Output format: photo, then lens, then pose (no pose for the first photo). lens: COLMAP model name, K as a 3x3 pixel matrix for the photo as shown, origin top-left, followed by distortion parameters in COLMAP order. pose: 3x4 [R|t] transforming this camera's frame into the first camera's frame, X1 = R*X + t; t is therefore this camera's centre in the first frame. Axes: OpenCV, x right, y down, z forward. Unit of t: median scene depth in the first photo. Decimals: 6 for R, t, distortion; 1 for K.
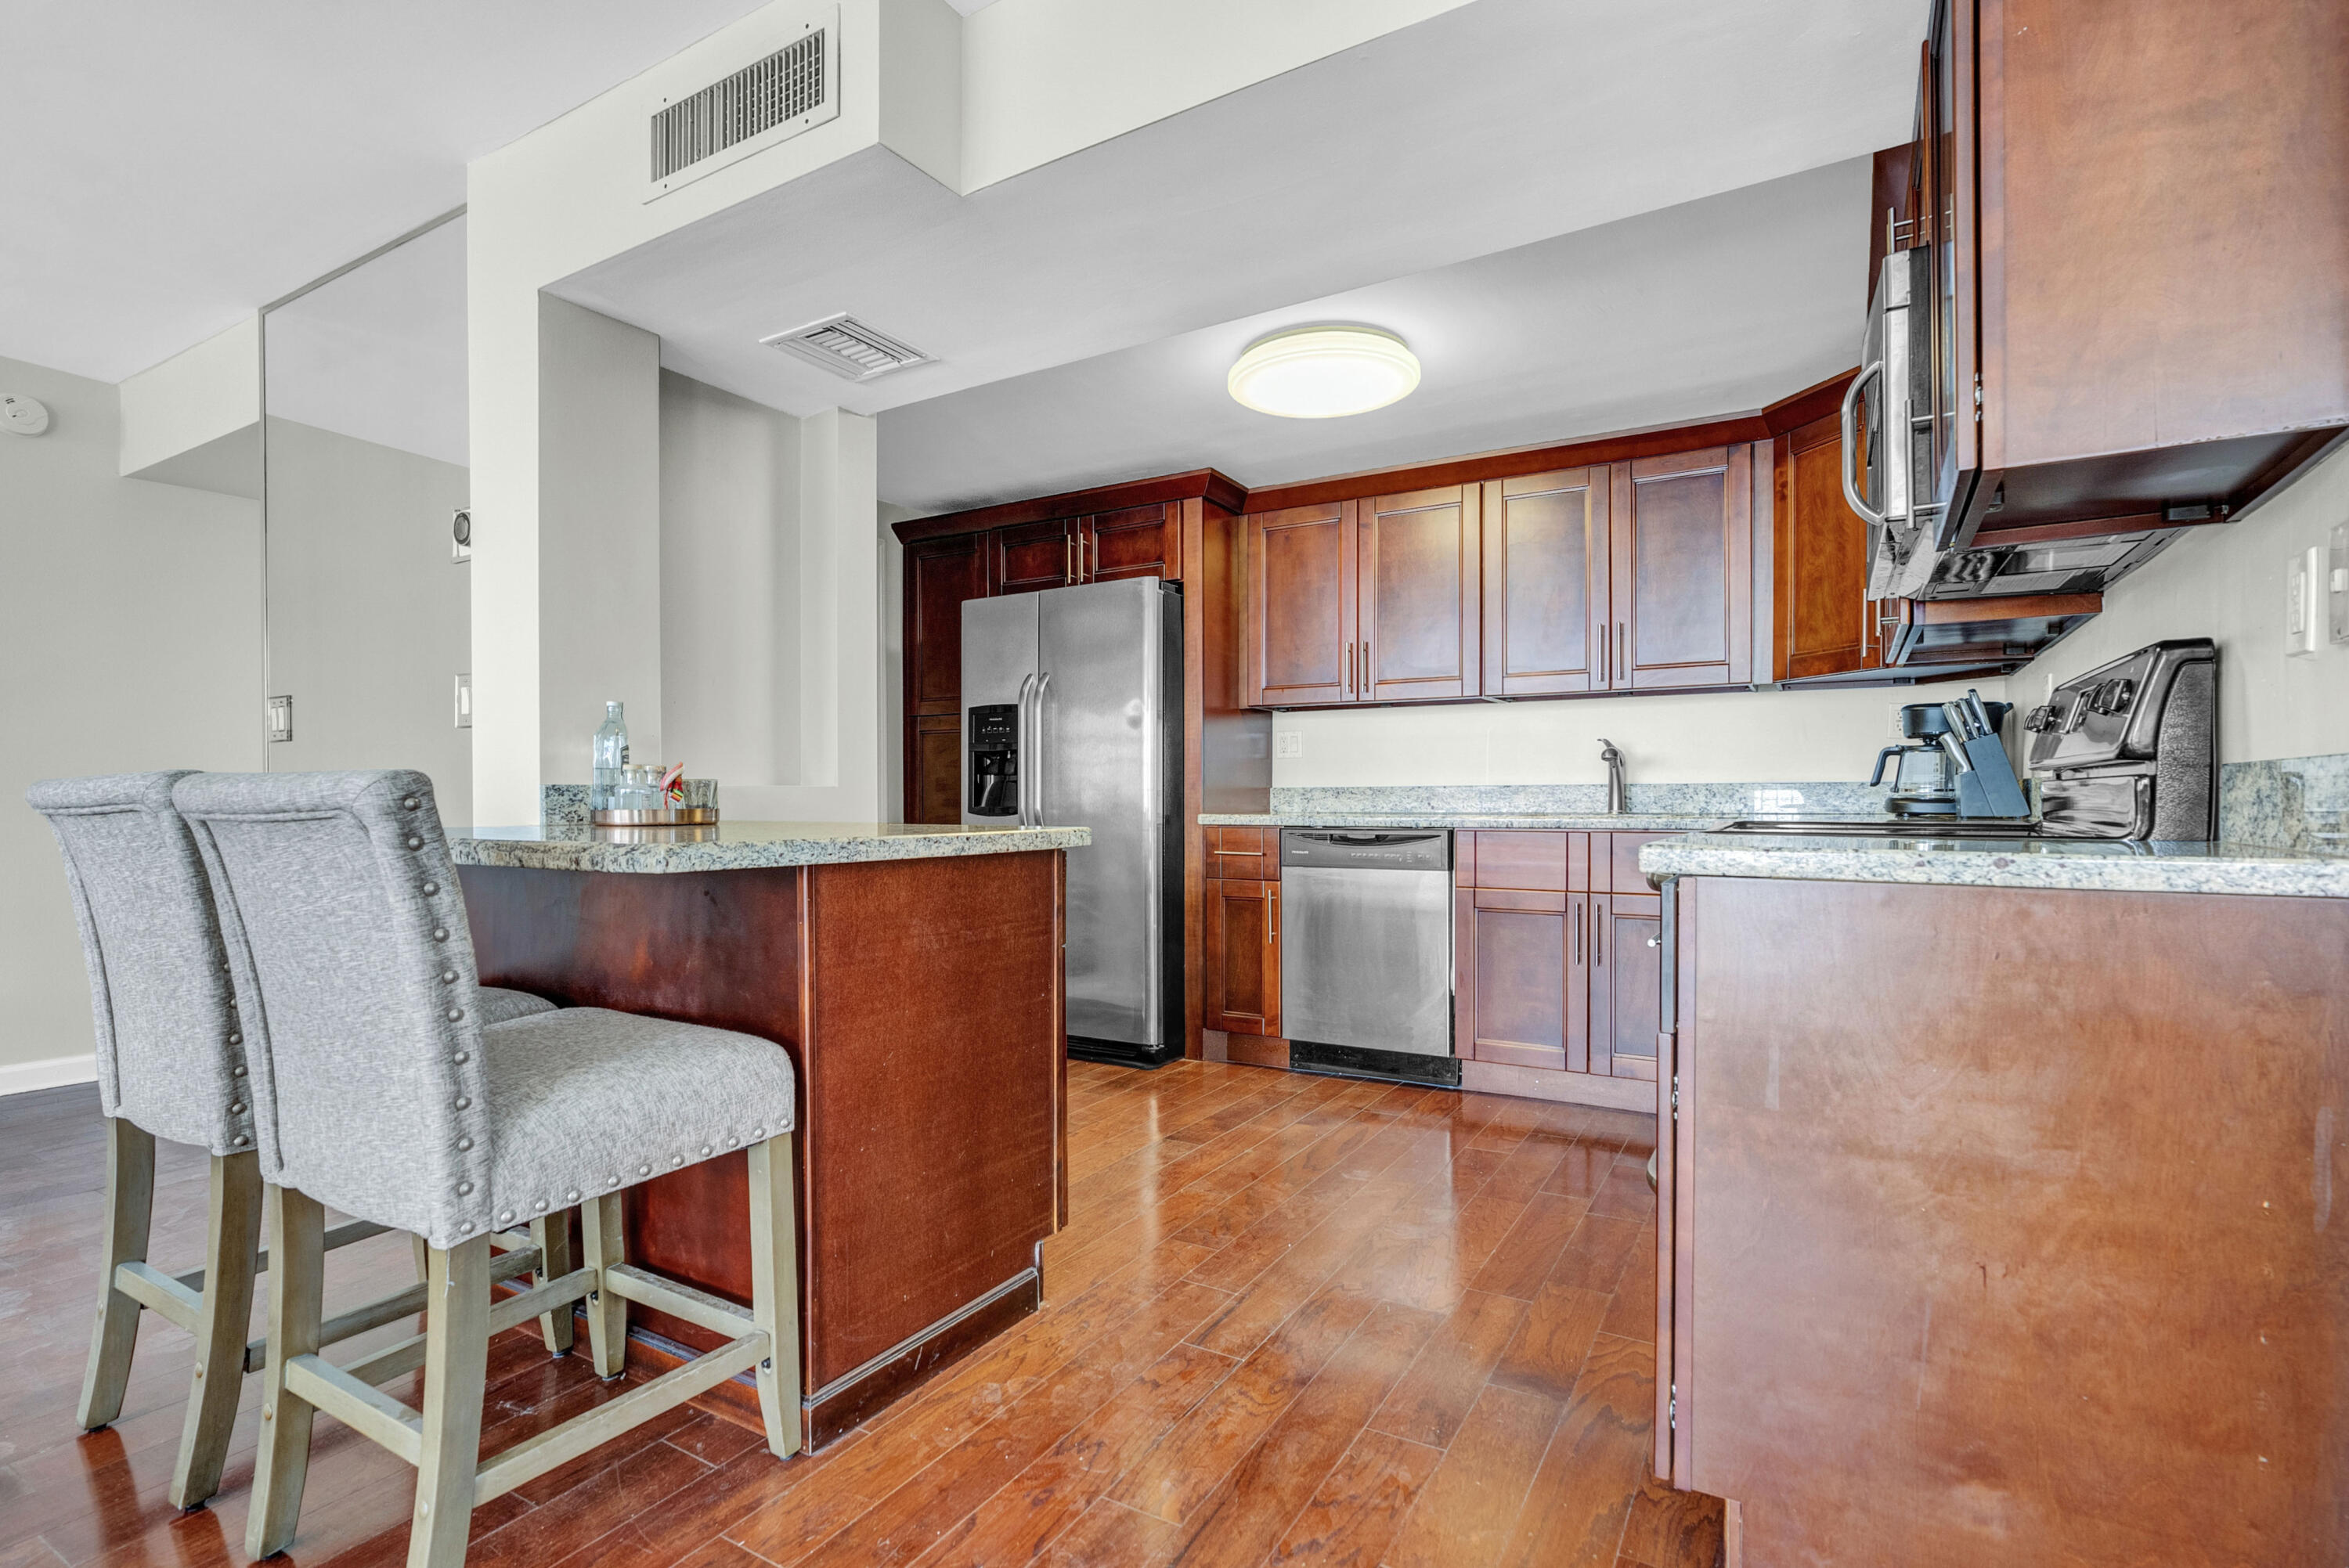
lens RADIAL K [[1075.3, 0, 1176.9], [0, 1075.3, 782.5], [0, 0, 1]] dist [-0.011573, 0.004326]
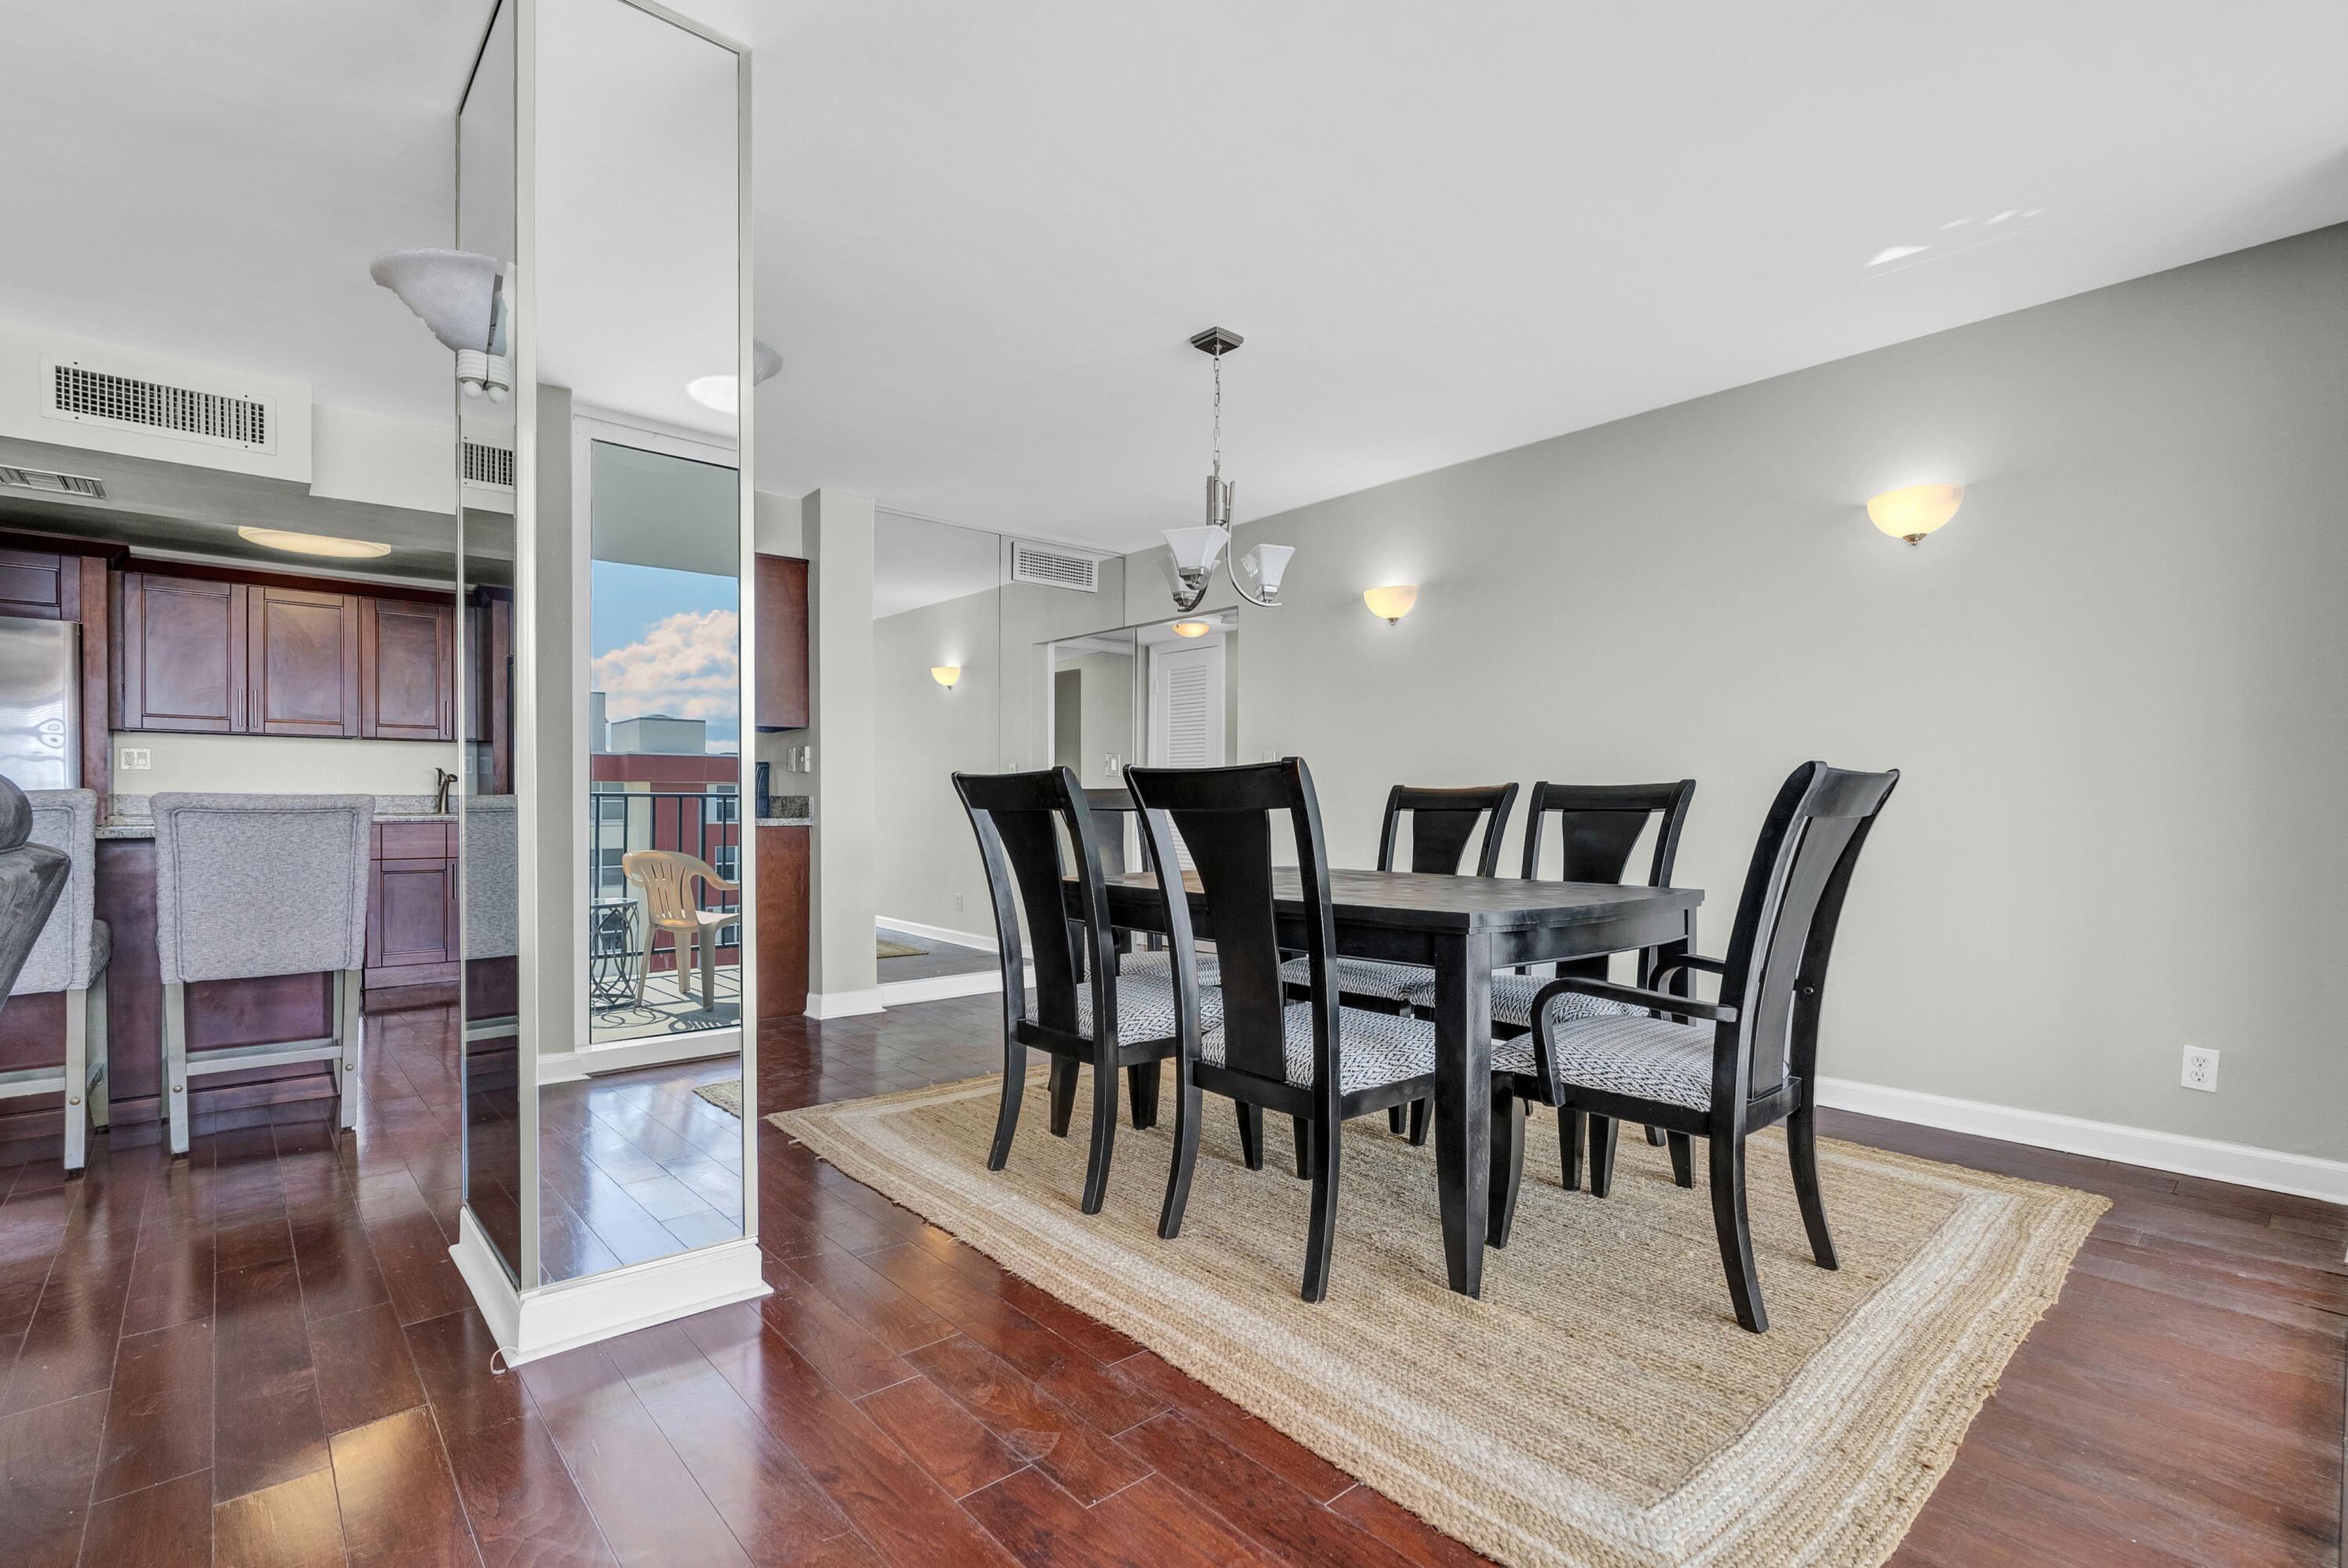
lens RADIAL K [[1074.8, 0, 1176.0], [0, 1074.8, 817.4], [0, 0, 1]] dist [-0.011573, 0.004326]
pose [[0.292032, -0.009485, 0.956362, -0.873051], [-0.015728, 0.999768, 0.014718, -0.007382], [-0.956279, -0.019340, 0.291815, -0.583329]]
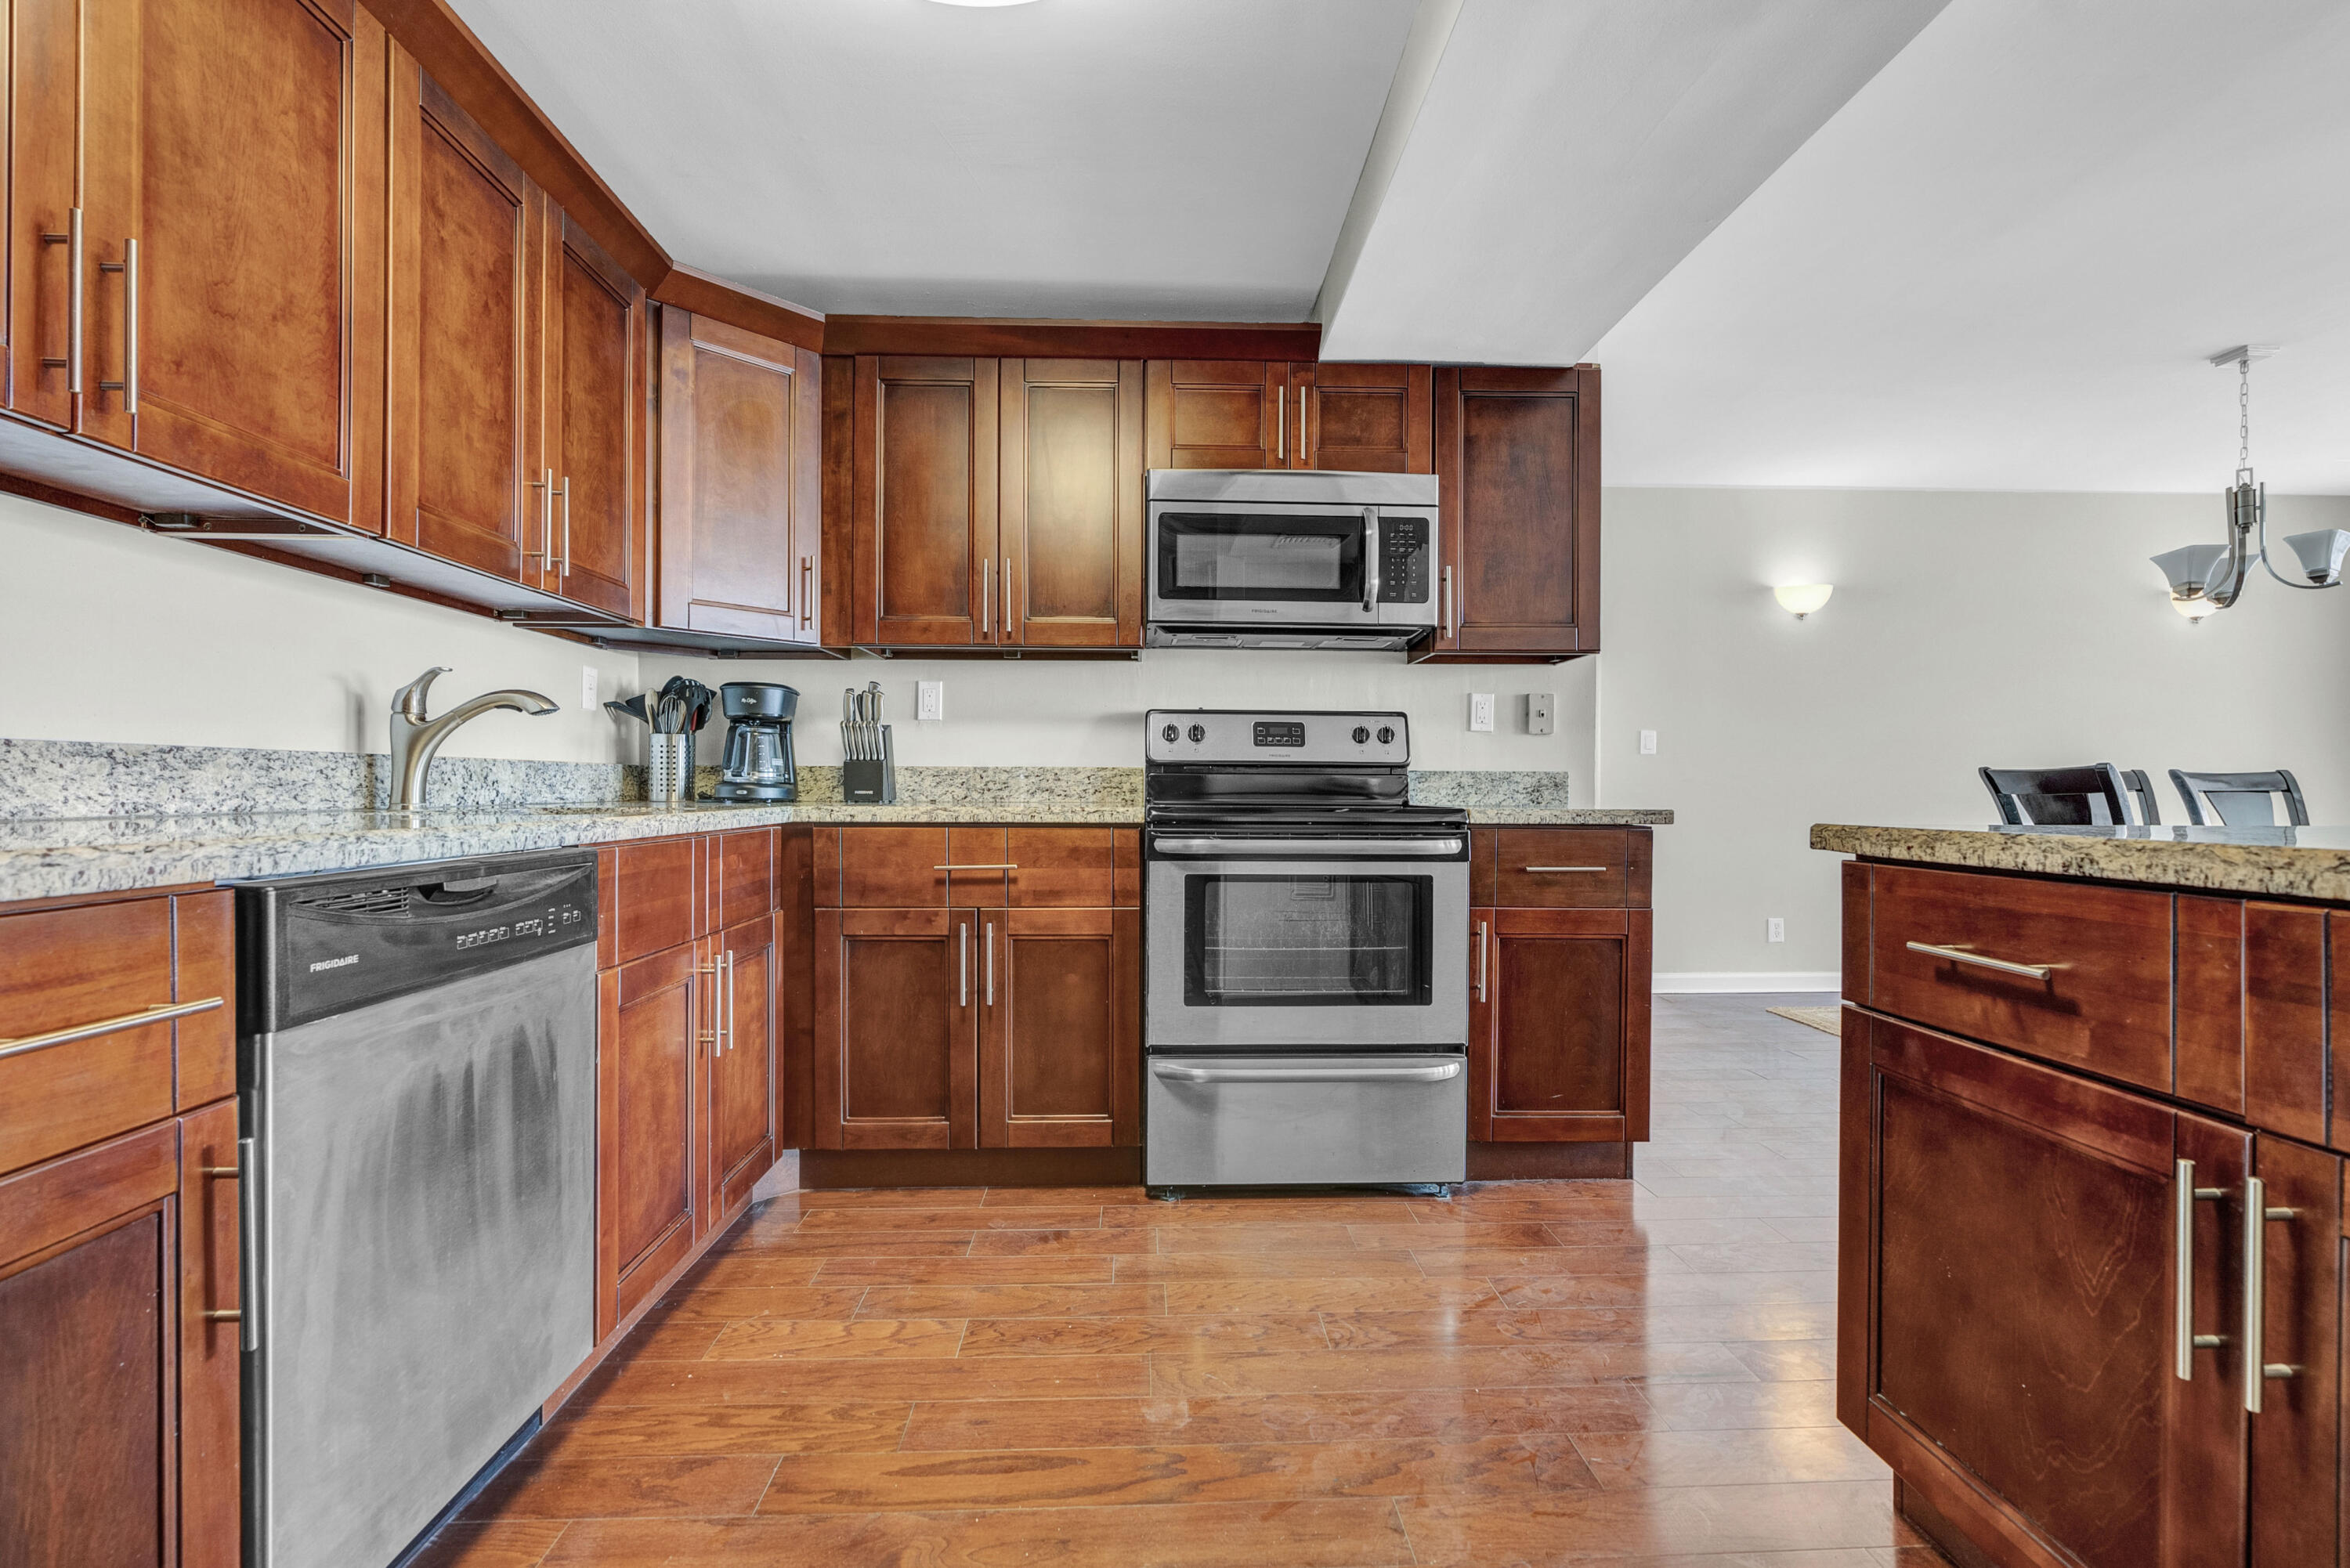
lens RADIAL K [[1075.8, 0, 1193.7], [0, 1075.8, 789.1], [0, 0, 1]] dist [-0.011573, 0.004326]
pose [[-0.557157, -0.002421, 0.830404, -0.253171], [-0.015213, 0.999858, -0.007293, 0.017451], [-0.830268, -0.016696, -0.557114, 1.008900]]
